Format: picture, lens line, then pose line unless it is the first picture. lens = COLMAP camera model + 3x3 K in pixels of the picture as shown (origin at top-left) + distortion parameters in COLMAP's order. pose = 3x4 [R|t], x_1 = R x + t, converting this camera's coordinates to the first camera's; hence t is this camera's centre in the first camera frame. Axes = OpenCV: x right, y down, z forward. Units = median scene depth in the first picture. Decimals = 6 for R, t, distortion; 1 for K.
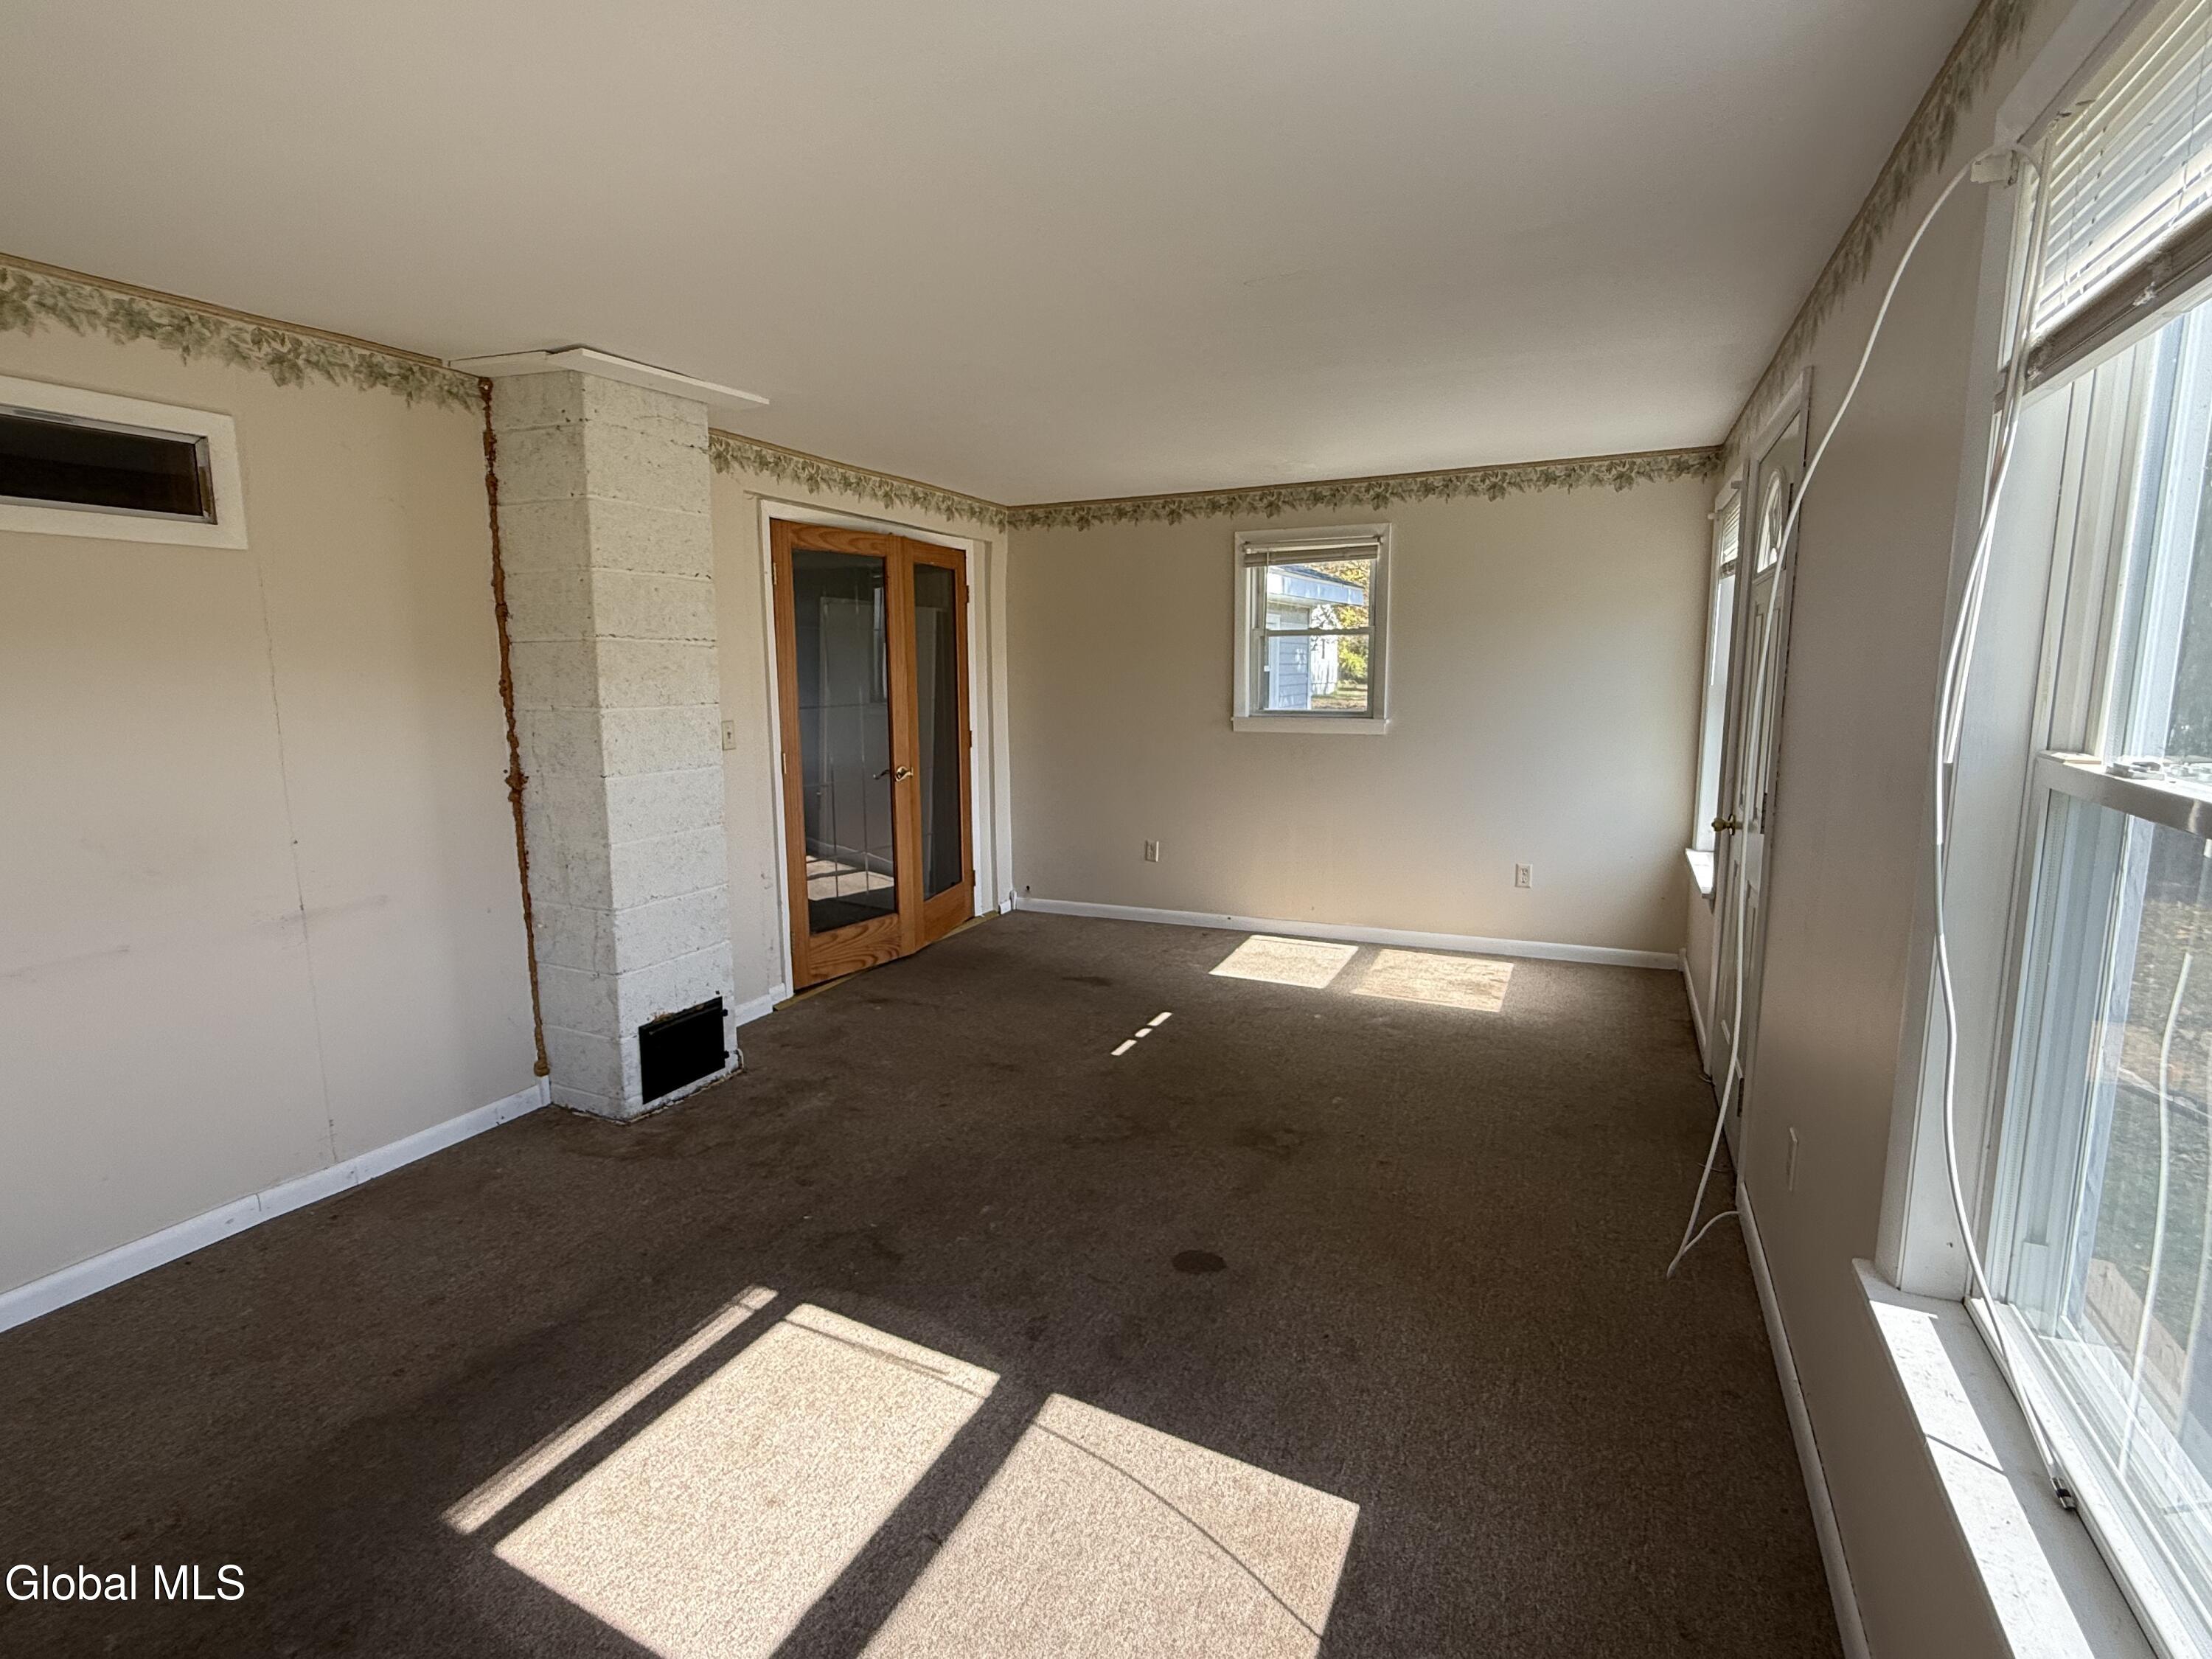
lens RADIAL K [[1065.6, 0, 1095.3], [0, 1065.6, 827.7], [0, 0, 1]] dist [-0.001308, 0.000741]
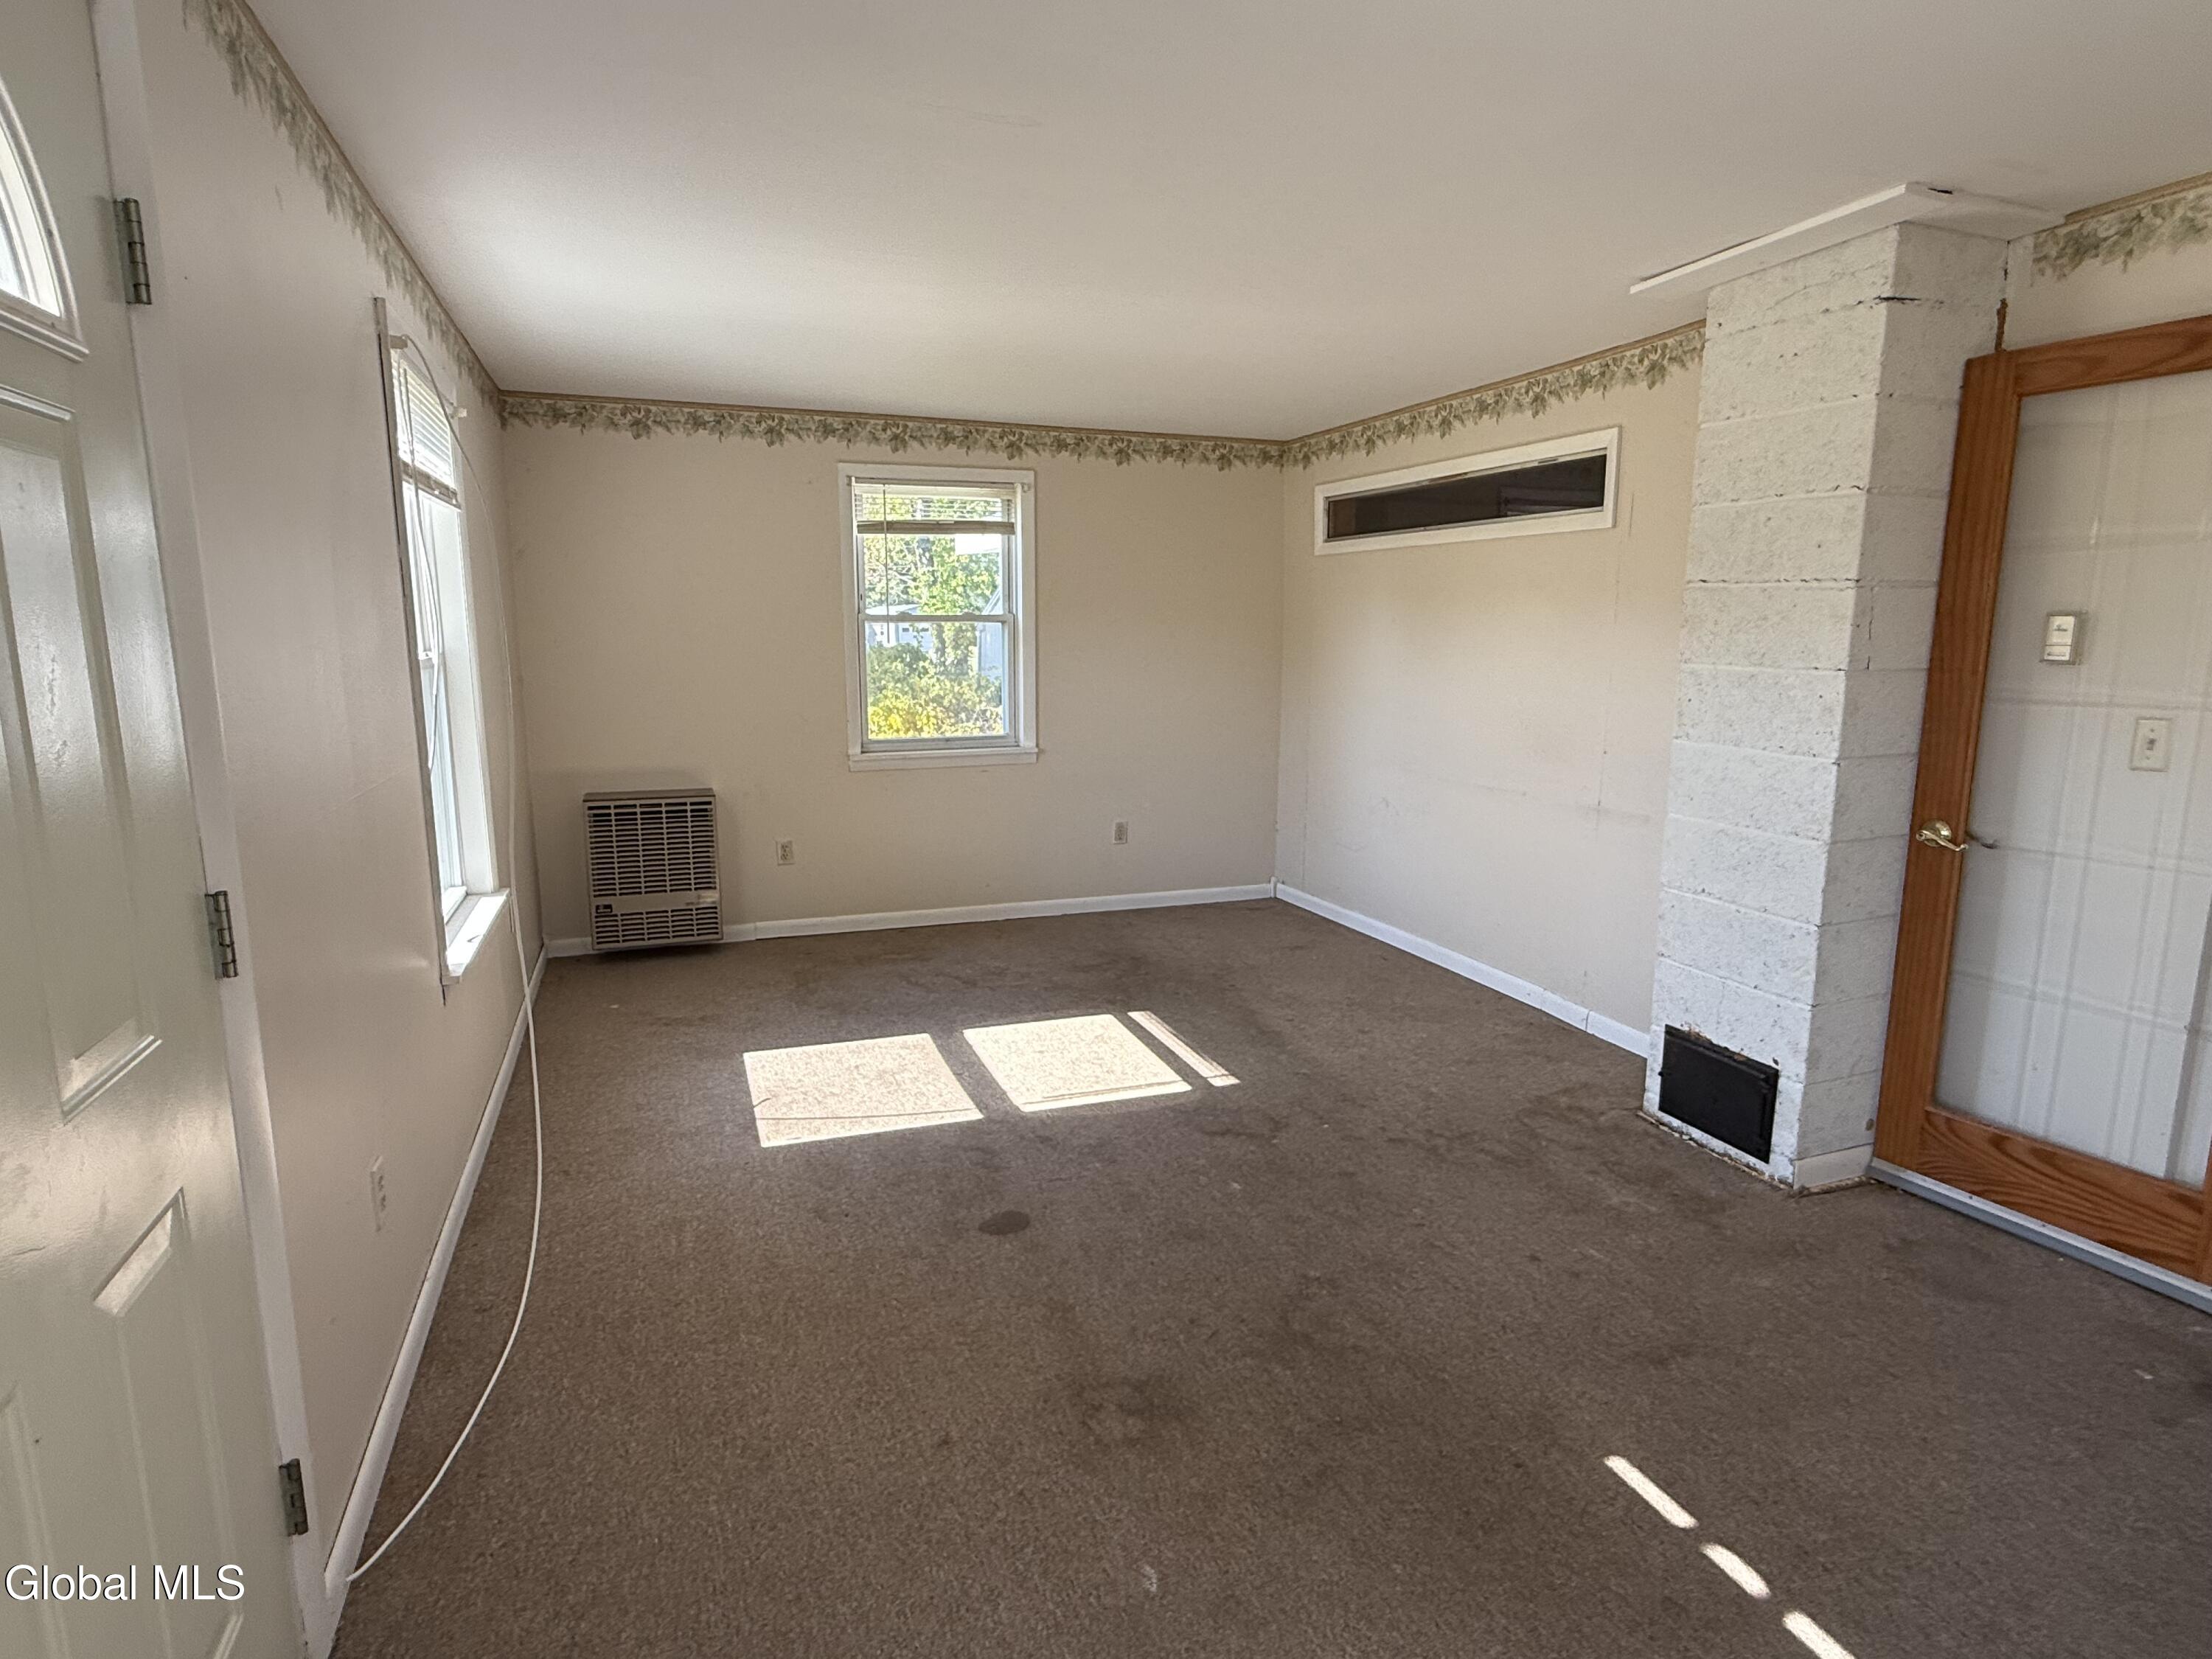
lens RADIAL K [[1158.0, 0, 1102.0], [0, 1158.0, 825.7], [0, 0, 1]] dist [0.000643, -0.000079]
pose [[-0.693297, 0.131425, -0.708566, 0.550078], [-0.106916, 0.953591, 0.281484, -0.188679], [0.712676, 0.270909, -0.647071, 1.219941]]
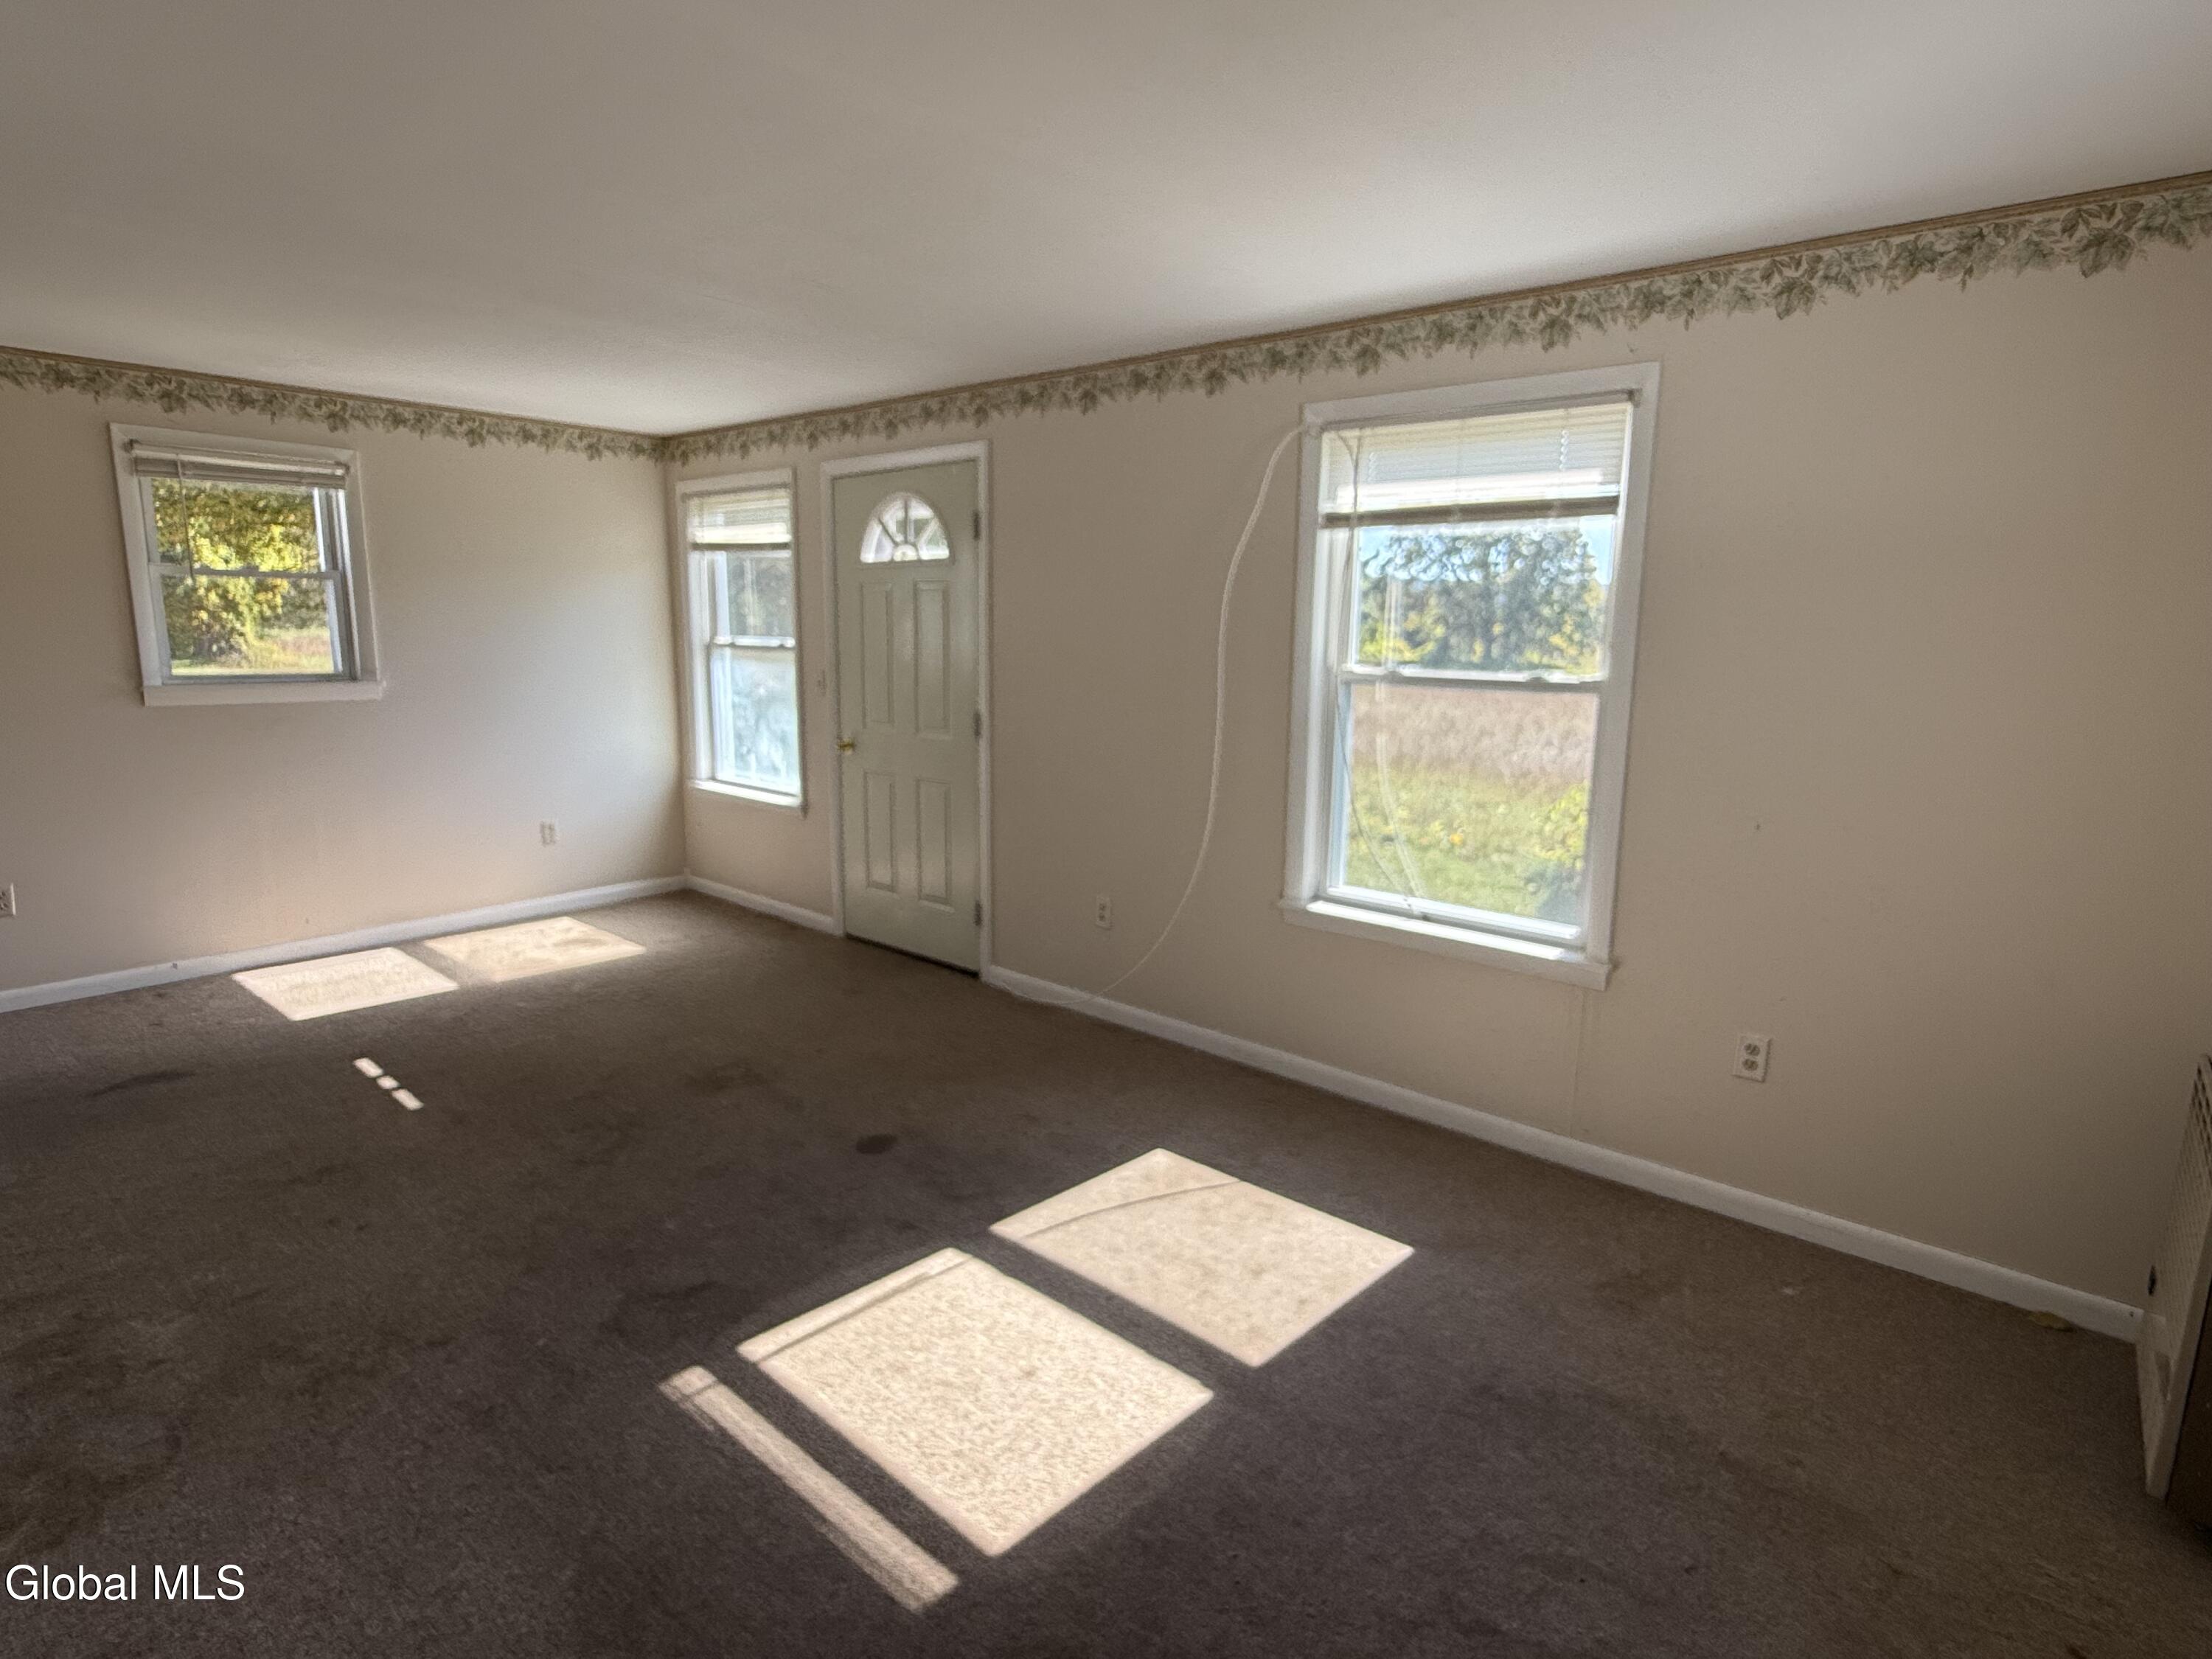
lens RADIAL K [[1158.0, 0, 1102.0], [0, 1158.0, 825.7], [0, 0, 1]] dist [0.000643, -0.000079]
pose [[0.267521, -0.149381, 0.951902, -0.717558], [0.127572, 0.984704, 0.118676, -0.034867], [-0.955070, 0.089688, 0.282485, 0.282218]]
